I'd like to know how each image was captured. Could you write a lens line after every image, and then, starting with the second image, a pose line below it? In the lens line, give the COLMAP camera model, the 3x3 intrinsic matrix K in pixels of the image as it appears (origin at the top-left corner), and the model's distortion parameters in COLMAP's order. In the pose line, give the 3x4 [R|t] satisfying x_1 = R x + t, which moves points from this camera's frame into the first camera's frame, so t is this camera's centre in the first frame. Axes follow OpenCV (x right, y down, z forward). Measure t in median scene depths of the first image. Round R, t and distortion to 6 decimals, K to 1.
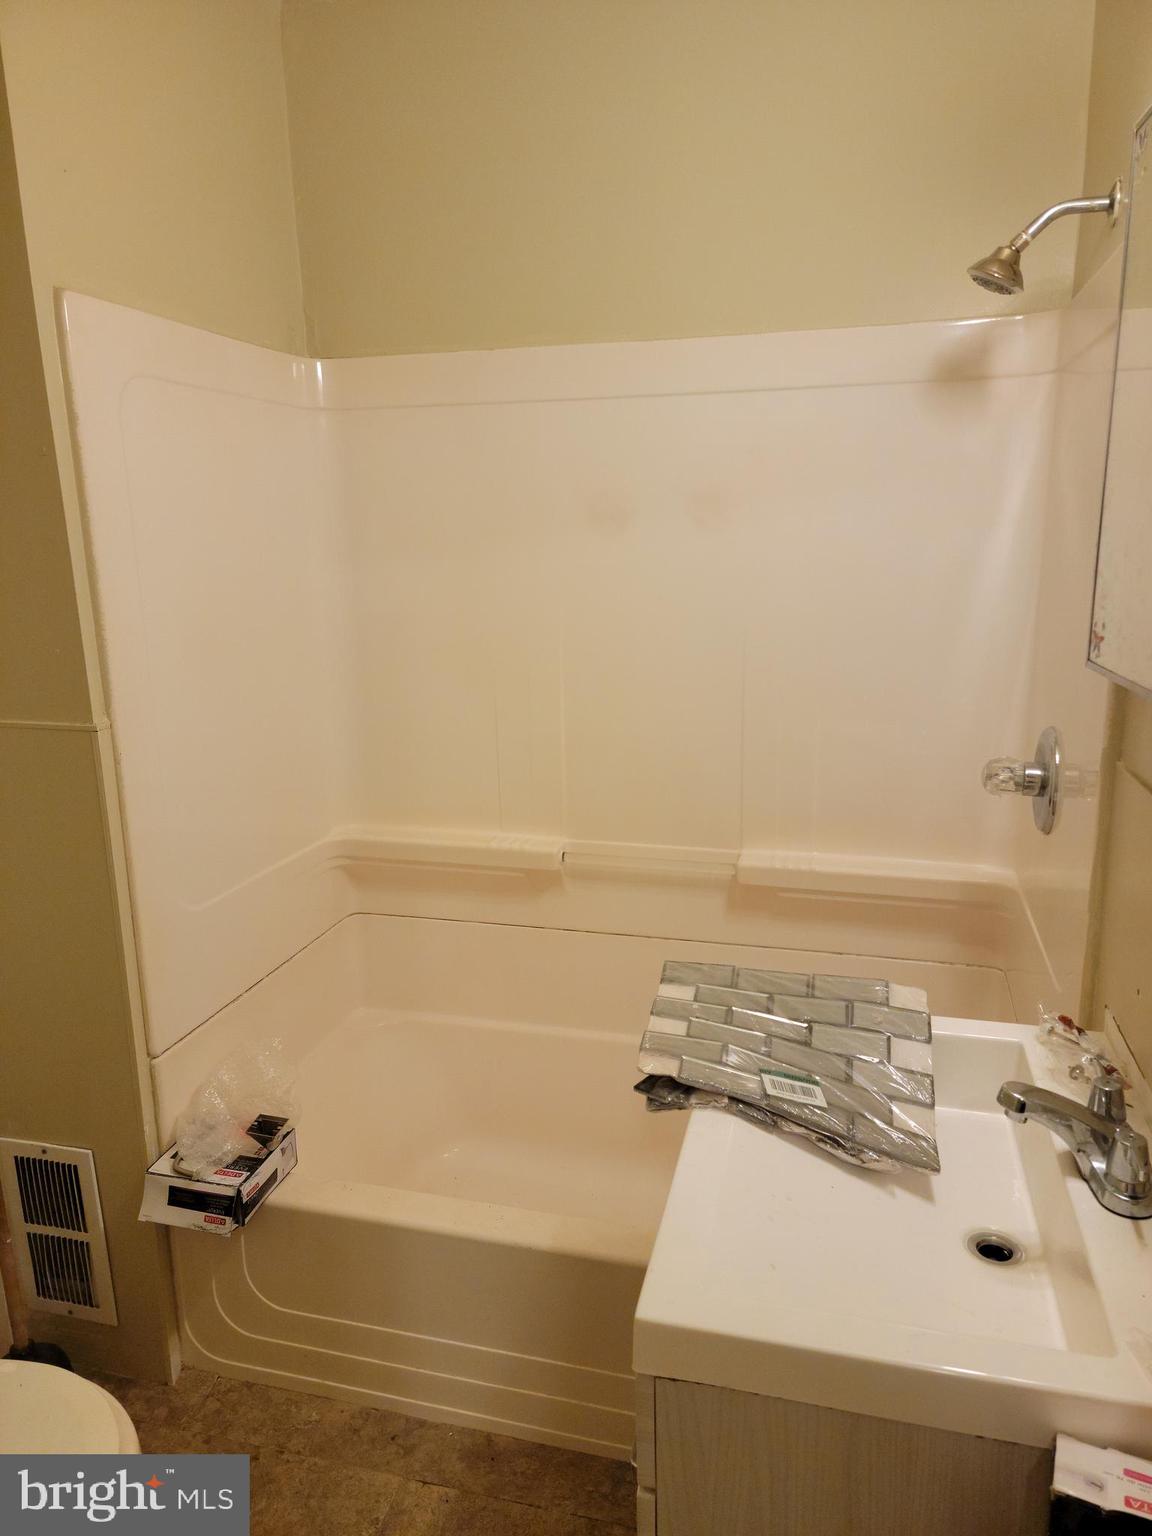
lens RADIAL K [[1058.4, 0, 587.2], [0, 1058.4, 774.5], [0, 0, 1]] dist [0.061572, -0.046090]
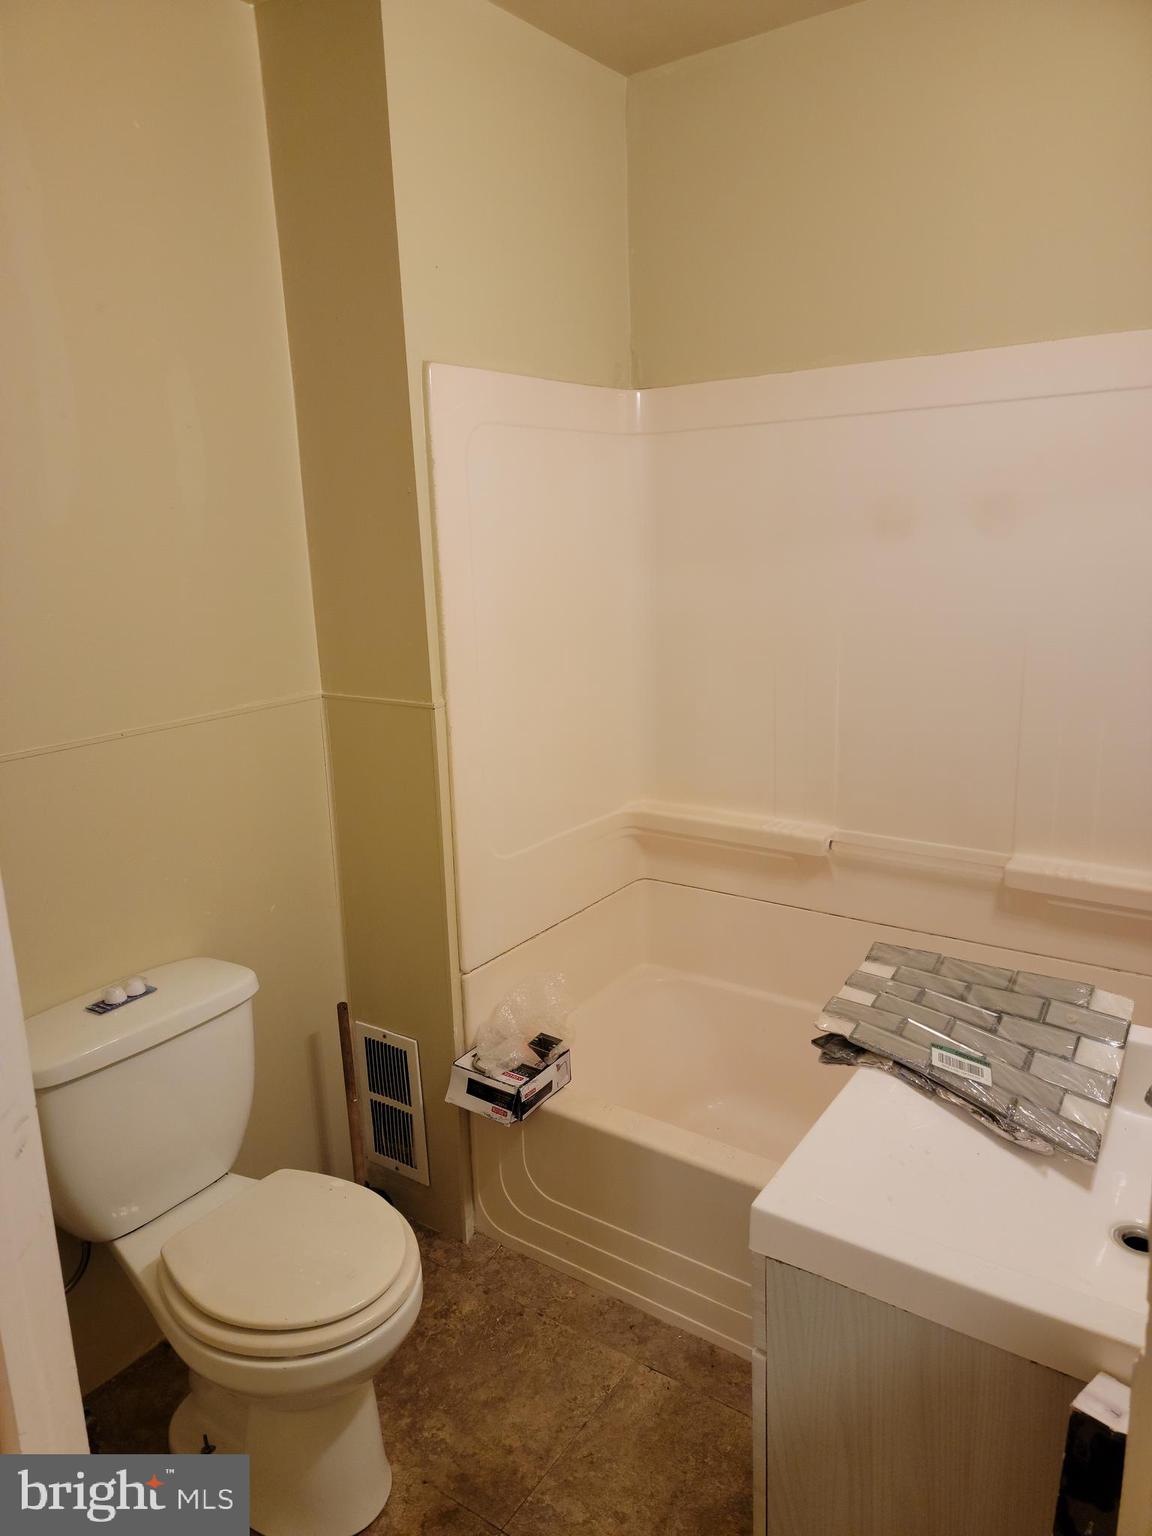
lens RADIAL K [[1058.4, 0, 575.4], [0, 1058.4, 766.5], [0, 0, 1]] dist [0.061572, -0.046090]
pose [[0.939205, 0.064231, -0.337296, 0.115899], [-0.062174, 0.997922, 0.016907, -0.003476], [0.337681, 0.005092, 0.941247, -0.113887]]
